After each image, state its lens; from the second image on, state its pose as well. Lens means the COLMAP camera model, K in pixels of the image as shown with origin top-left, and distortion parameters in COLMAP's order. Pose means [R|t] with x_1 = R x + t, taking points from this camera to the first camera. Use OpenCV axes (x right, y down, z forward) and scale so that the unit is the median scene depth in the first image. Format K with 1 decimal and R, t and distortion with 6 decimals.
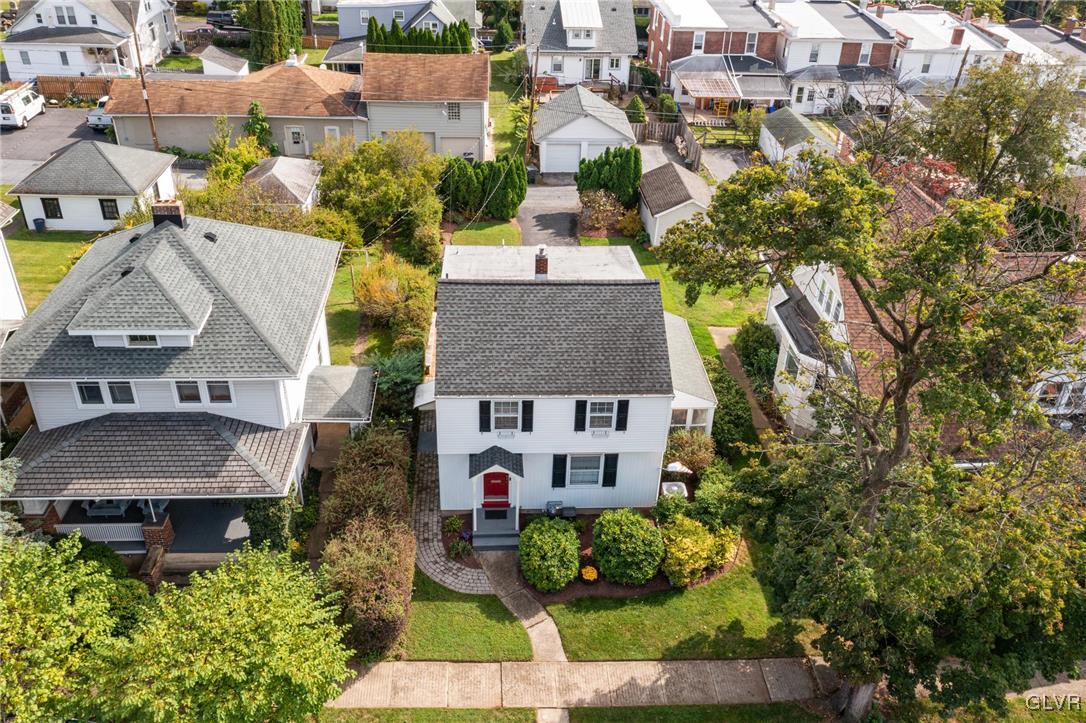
lens RADIAL K [[903.1, 0, 543.0], [0, 903.1, 361.5], [0, 0, 1]] dist [-0.004367, -0.003697]
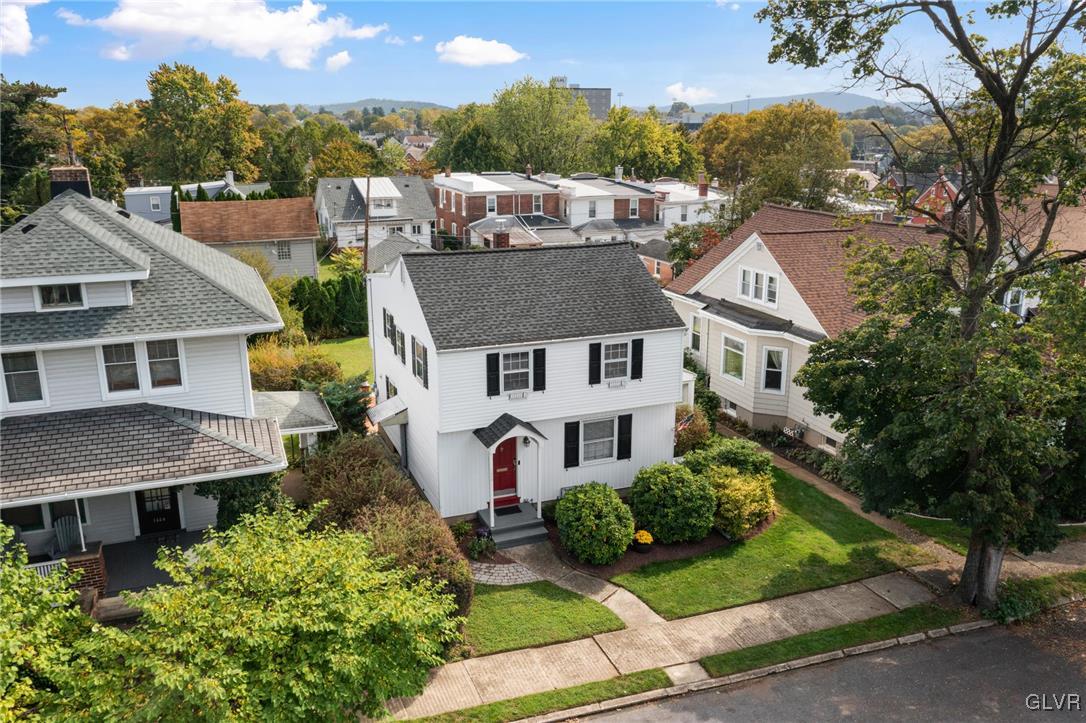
lens RADIAL K [[866.3, 0, 543.0], [0, 866.3, 361.5], [0, 0, 1]] dist [0.002011, 0.005857]
pose [[0.949152, -0.112221, 0.294139, -0.260225], [0.190339, 0.948765, -0.252224, 0.265697], [-0.250763, 0.295385, 0.921881, 0.224479]]
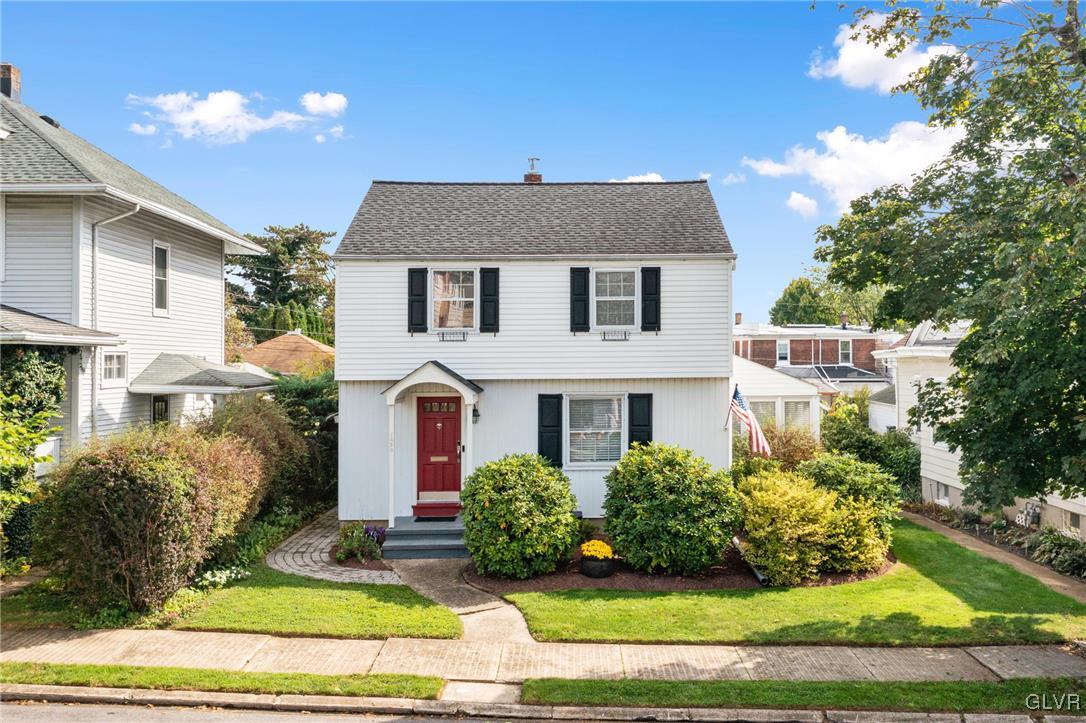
lens RADIAL K [[1036.3, 0, 596.3], [0, 1036.3, 359.3], [0, 0, 1]] dist [0.003320, -0.001673]
pose [[0.999071, -0.029985, -0.030942, 0.072339], [0.009213, 0.850176, -0.526417, 0.450775], [0.042091, 0.525643, 0.849663, 0.450216]]
